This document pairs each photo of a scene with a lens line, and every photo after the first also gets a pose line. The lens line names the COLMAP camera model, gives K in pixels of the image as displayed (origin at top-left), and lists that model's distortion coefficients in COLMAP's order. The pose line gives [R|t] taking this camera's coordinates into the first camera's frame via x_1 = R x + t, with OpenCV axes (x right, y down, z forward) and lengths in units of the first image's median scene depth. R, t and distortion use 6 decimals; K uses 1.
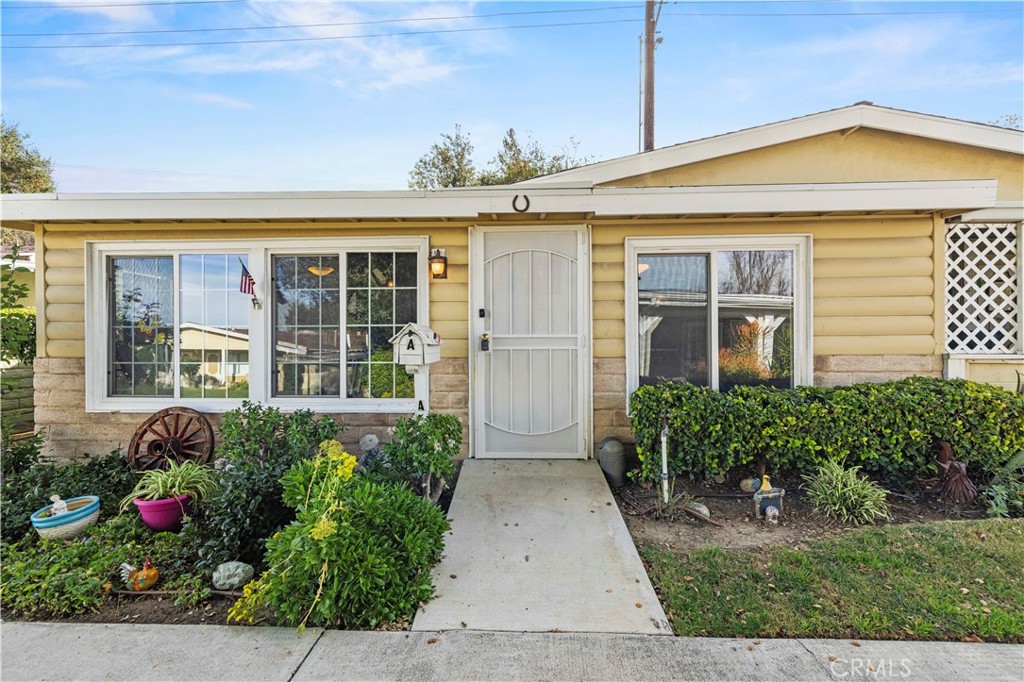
lens RADIAL K [[433.8, 0, 510.7], [0, 433.8, 347.8], [0, 0, 1]] dist [0.001373, 0.001393]
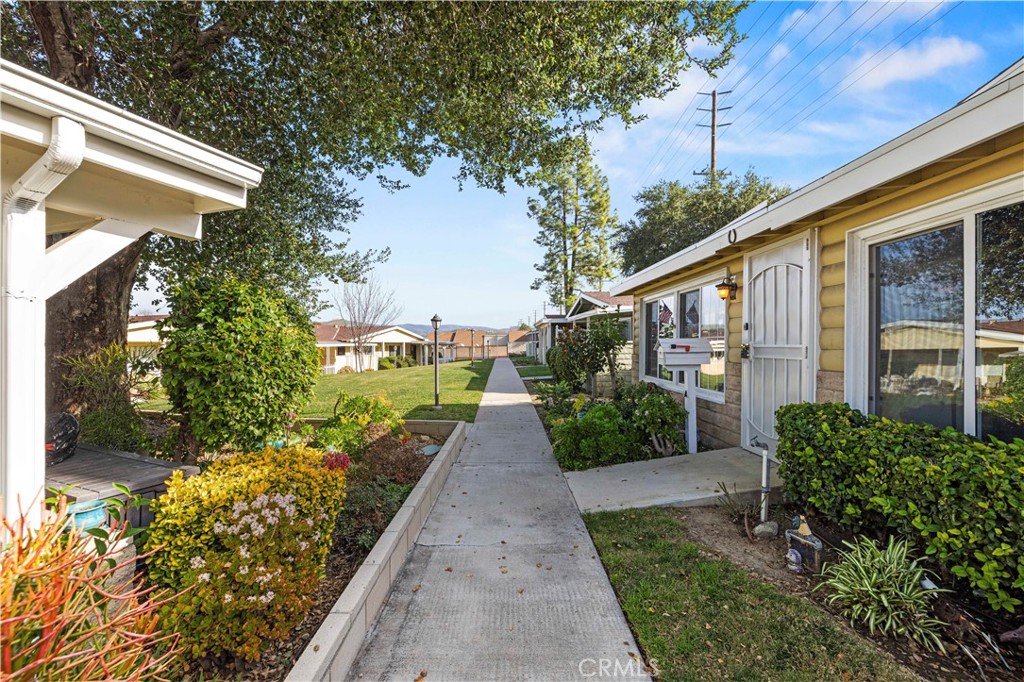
lens RADIAL K [[433.8, 0, 510.2], [0, 433.8, 345.4], [0, 0, 1]] dist [0.001373, 0.001393]
pose [[0.049551, 0.007539, -0.998743, 1.103449], [0.003993, 0.999962, 0.007746, -0.039838], [0.998764, -0.004372, 0.049519, 0.299738]]
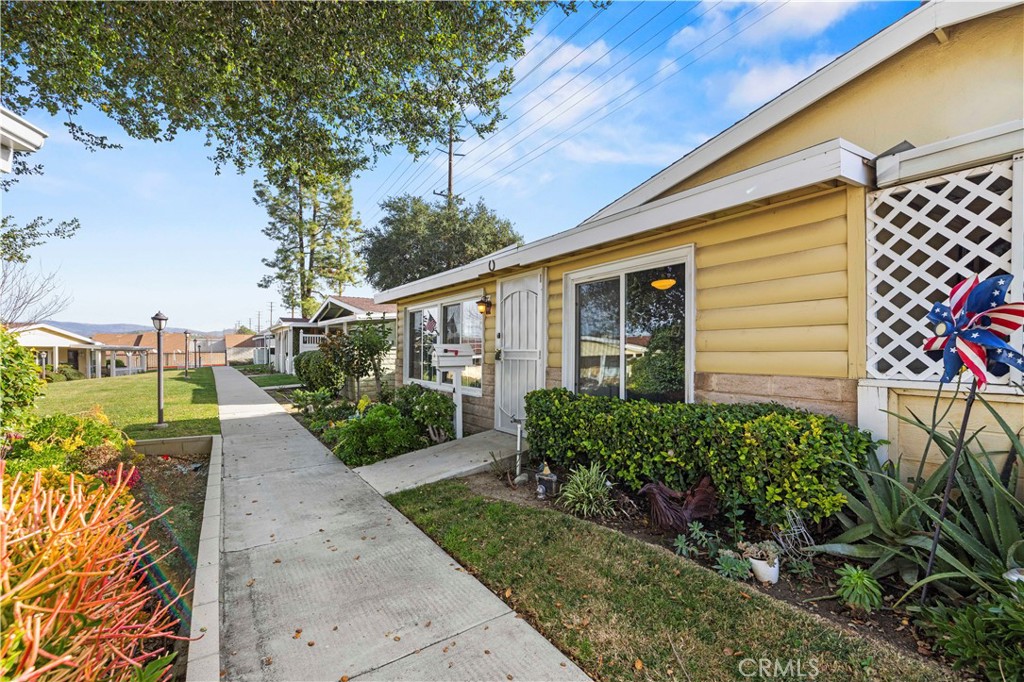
lens RADIAL K [[433.8, 0, 515.7], [0, 433.8, 360.8], [0, 0, 1]] dist [0.001373, 0.001393]
pose [[0.601785, 0.023391, -0.798315, 1.216870], [-0.003433, 0.999638, 0.026702, -0.031691], [0.798651, -0.013328, 0.601647, 0.122402]]
